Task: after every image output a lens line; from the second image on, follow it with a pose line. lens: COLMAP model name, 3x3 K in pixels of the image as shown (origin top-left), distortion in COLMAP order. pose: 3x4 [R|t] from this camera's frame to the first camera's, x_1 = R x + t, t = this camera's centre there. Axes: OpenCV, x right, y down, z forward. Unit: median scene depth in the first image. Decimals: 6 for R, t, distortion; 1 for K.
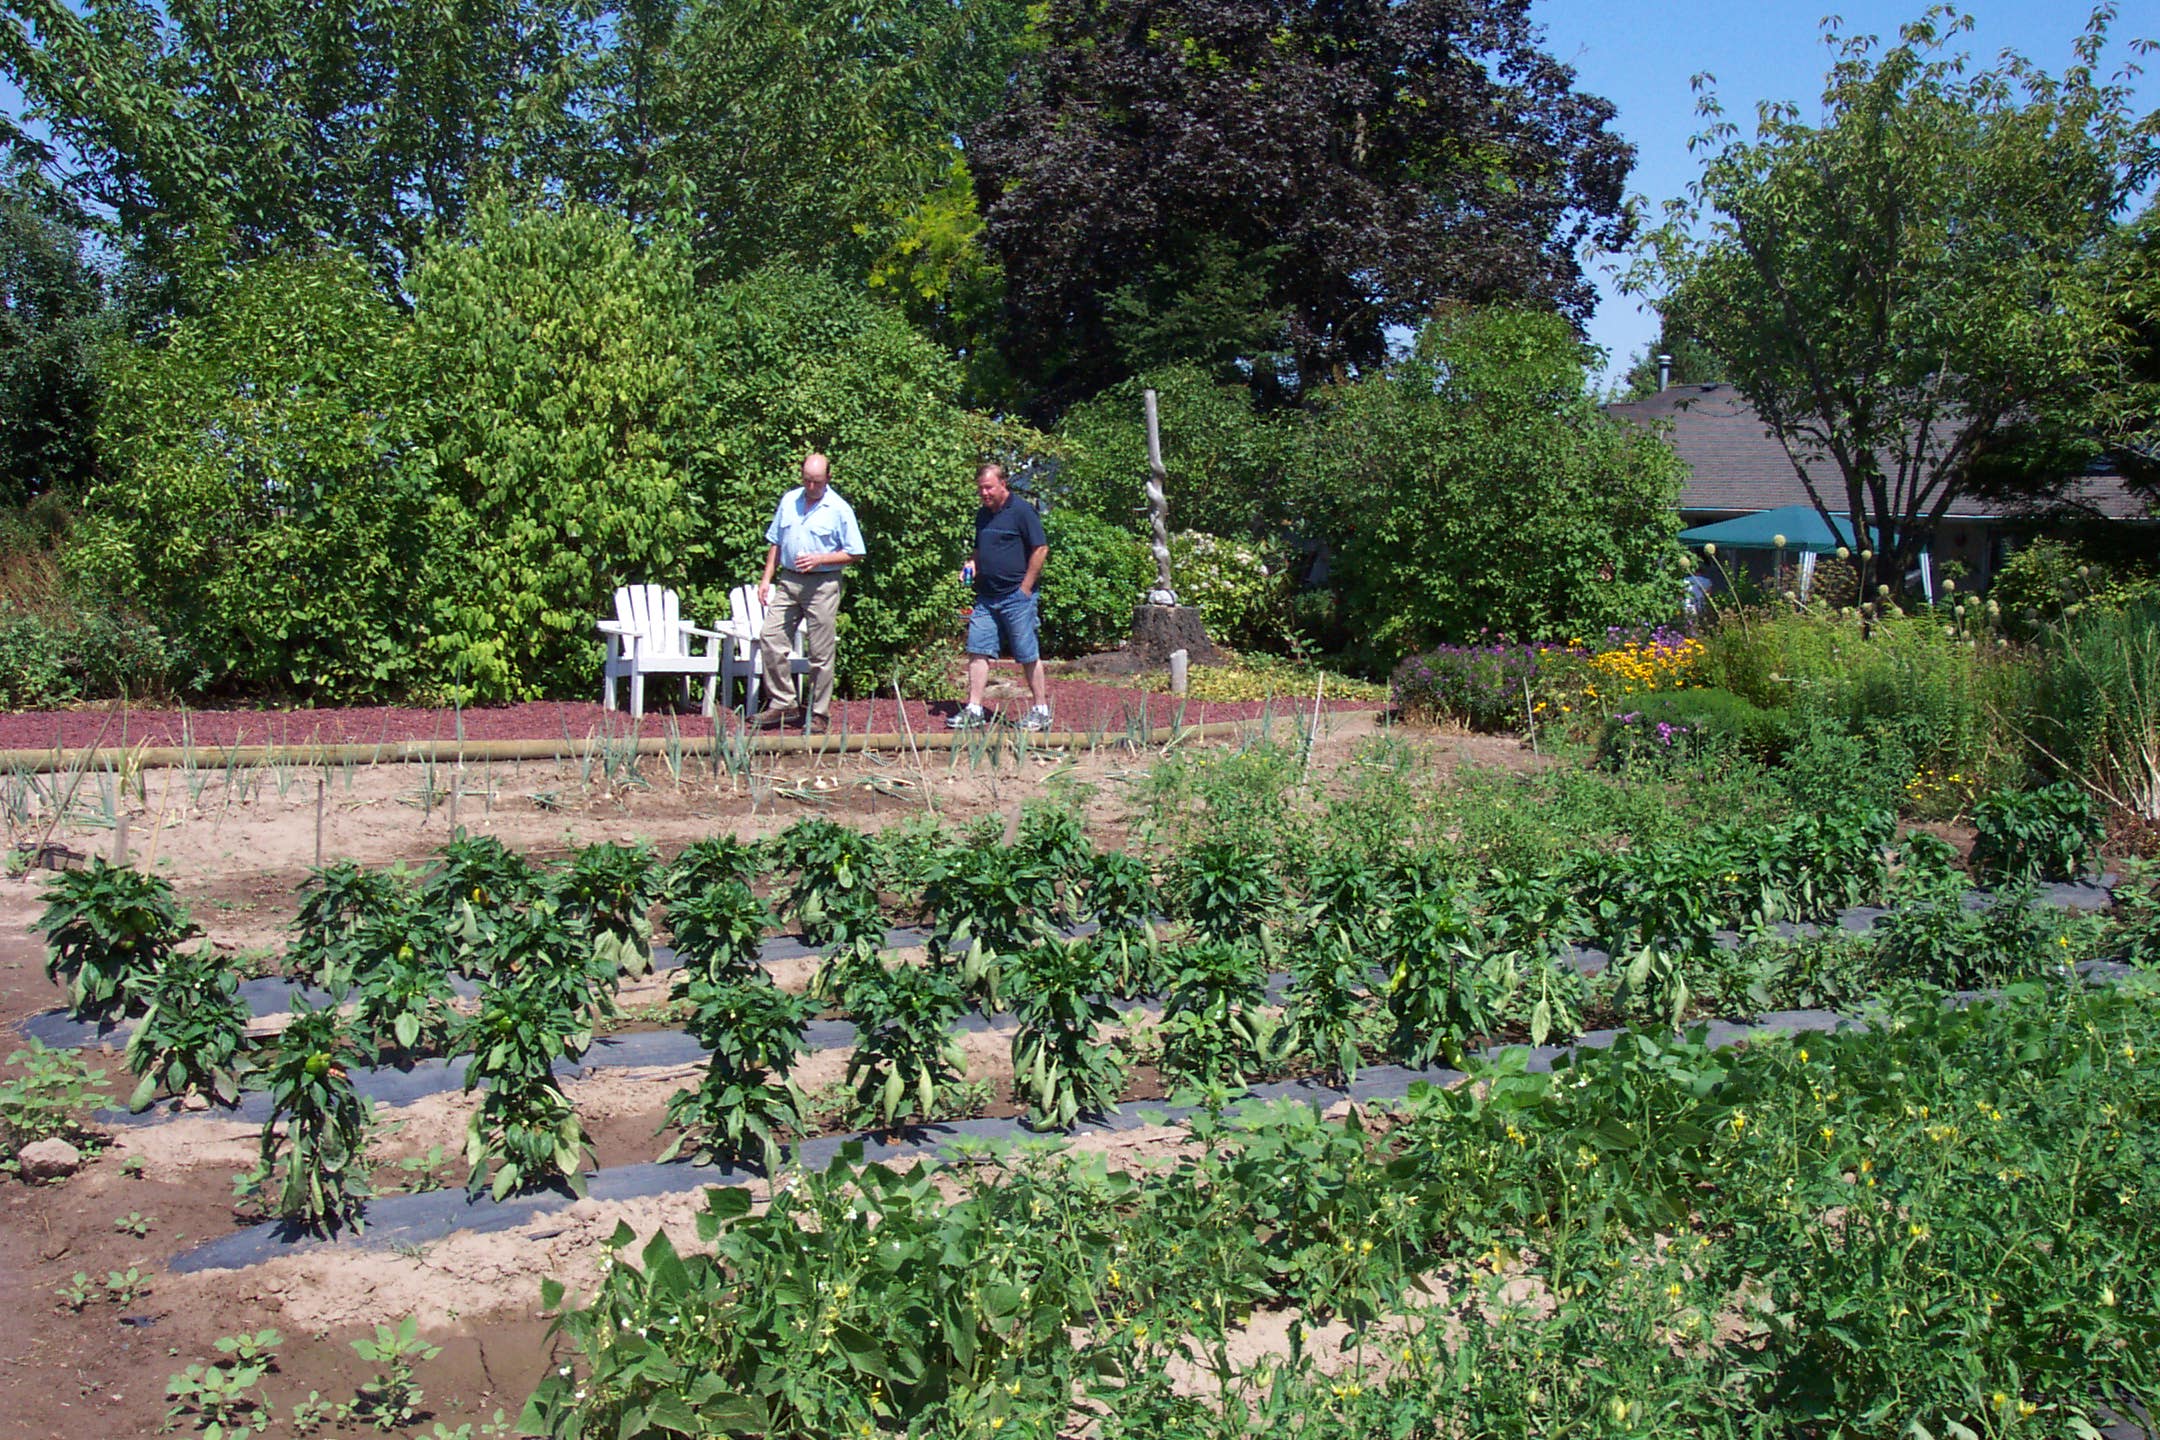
lens RADIAL K [[2174.8, 0, 1096.5], [0, 2174.8, 717.9], [0, 0, 1]] dist [-0.105565, 0.197021]
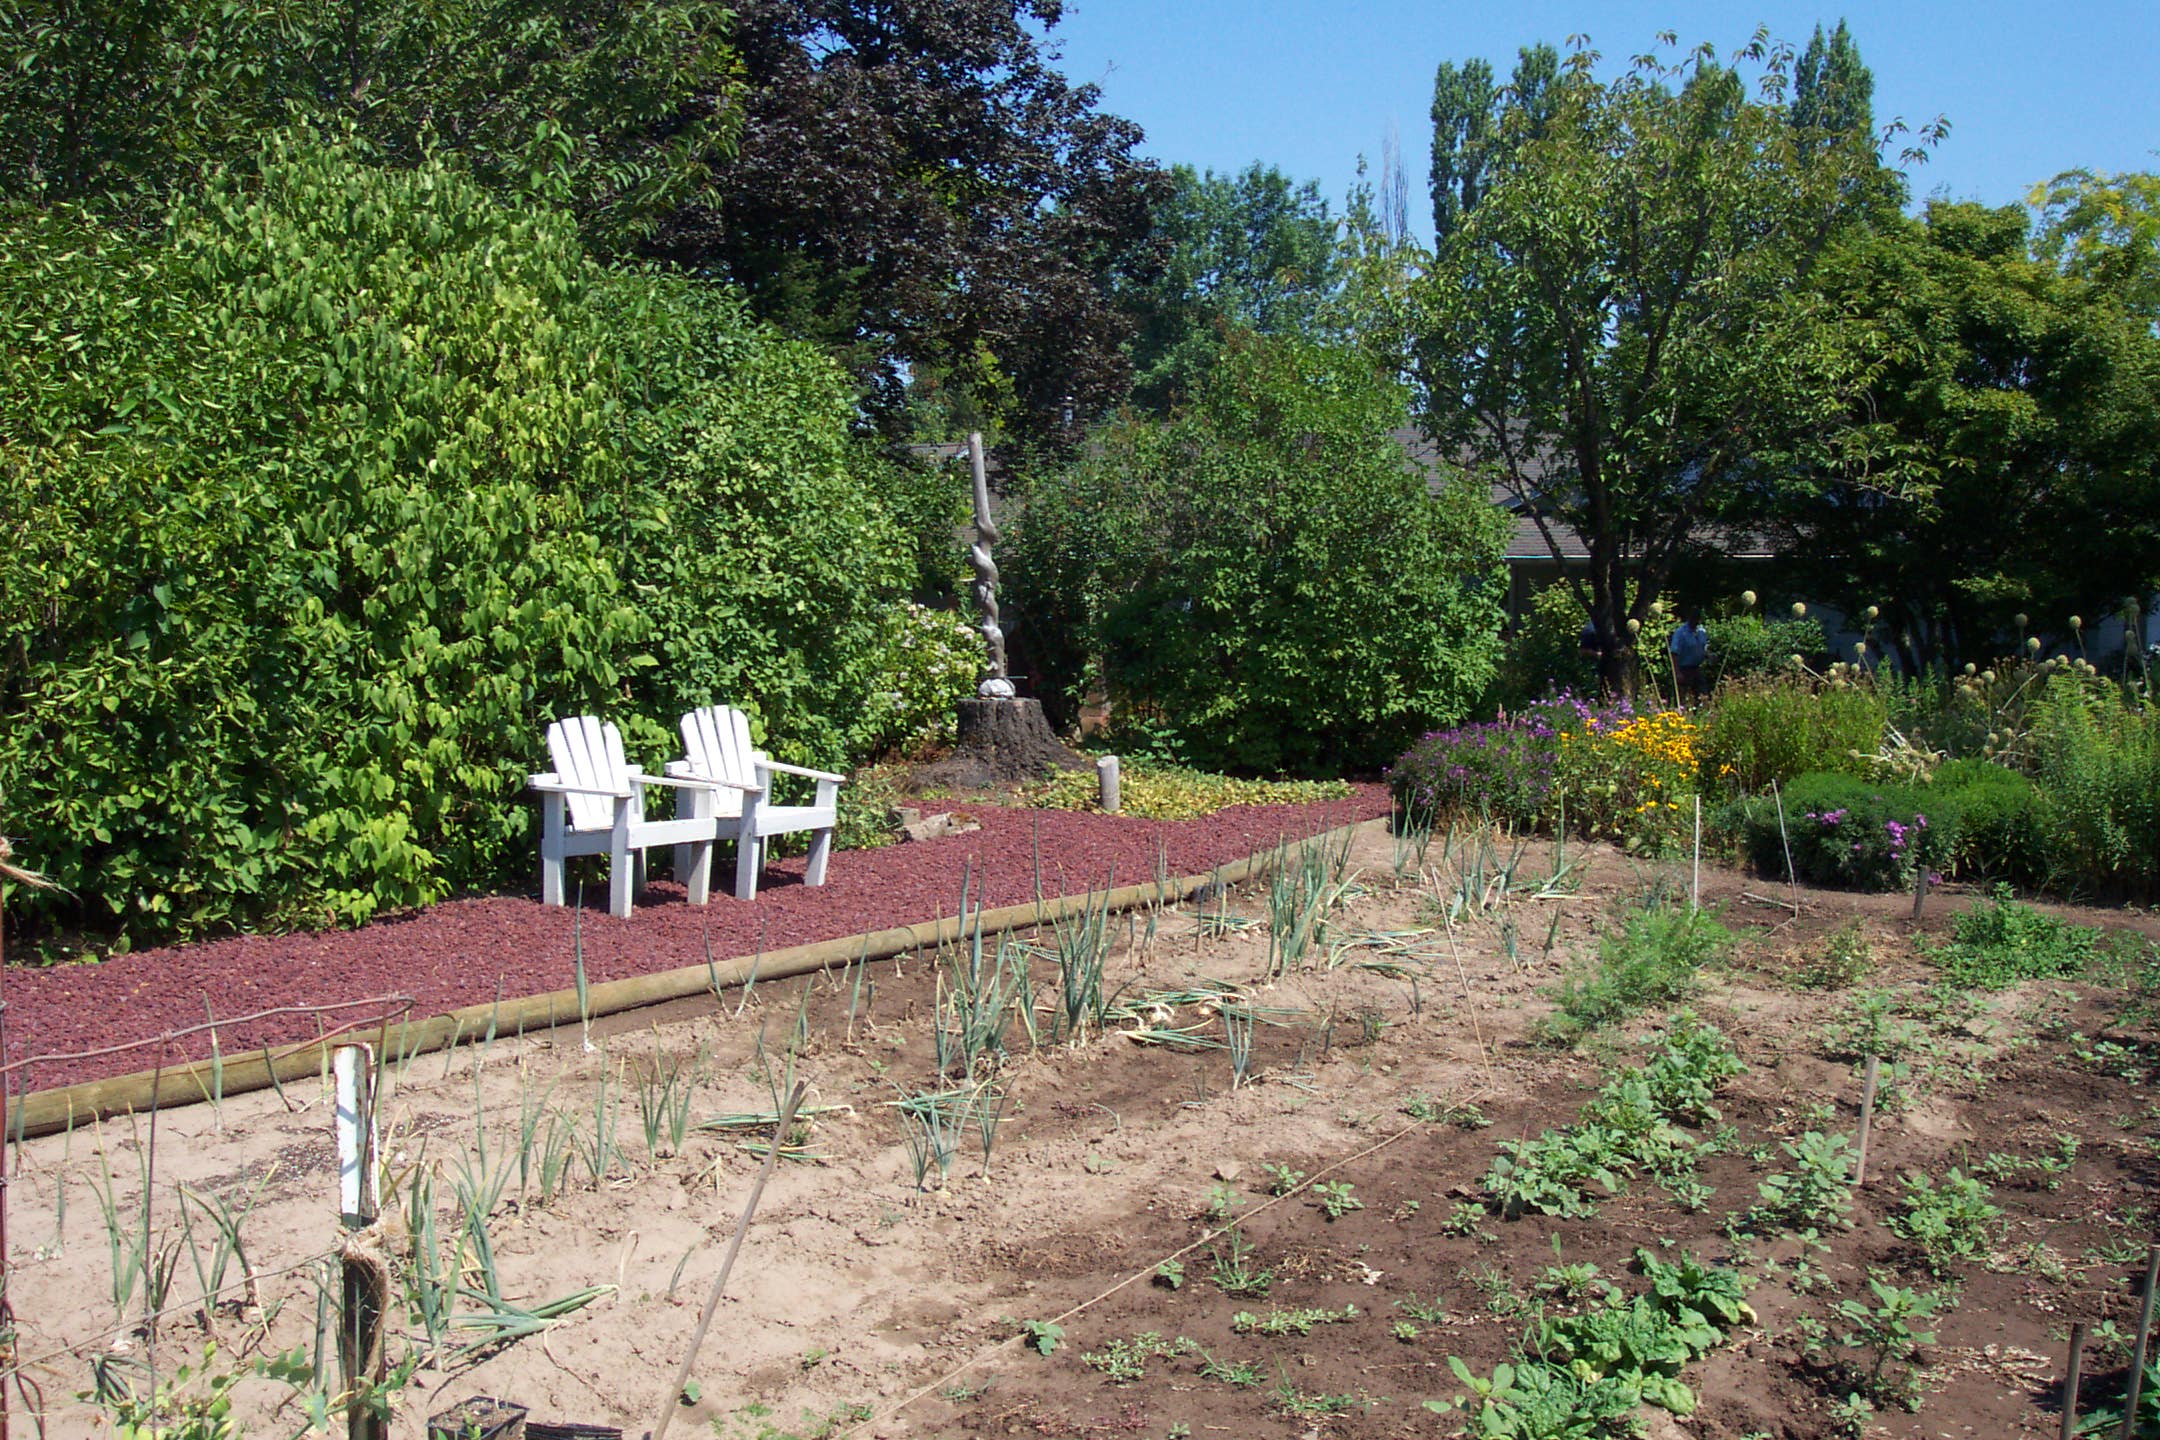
lens RADIAL K [[2174.8, 0, 1096.5], [0, 2174.8, 717.9], [0, 0, 1]] dist [-0.105565, 0.197021]
pose [[0.920758, -0.052235, 0.386621, -0.329228], [0.060454, 0.998129, -0.009120, -0.046164], [-0.385422, 0.031770, 0.922194, 0.317092]]
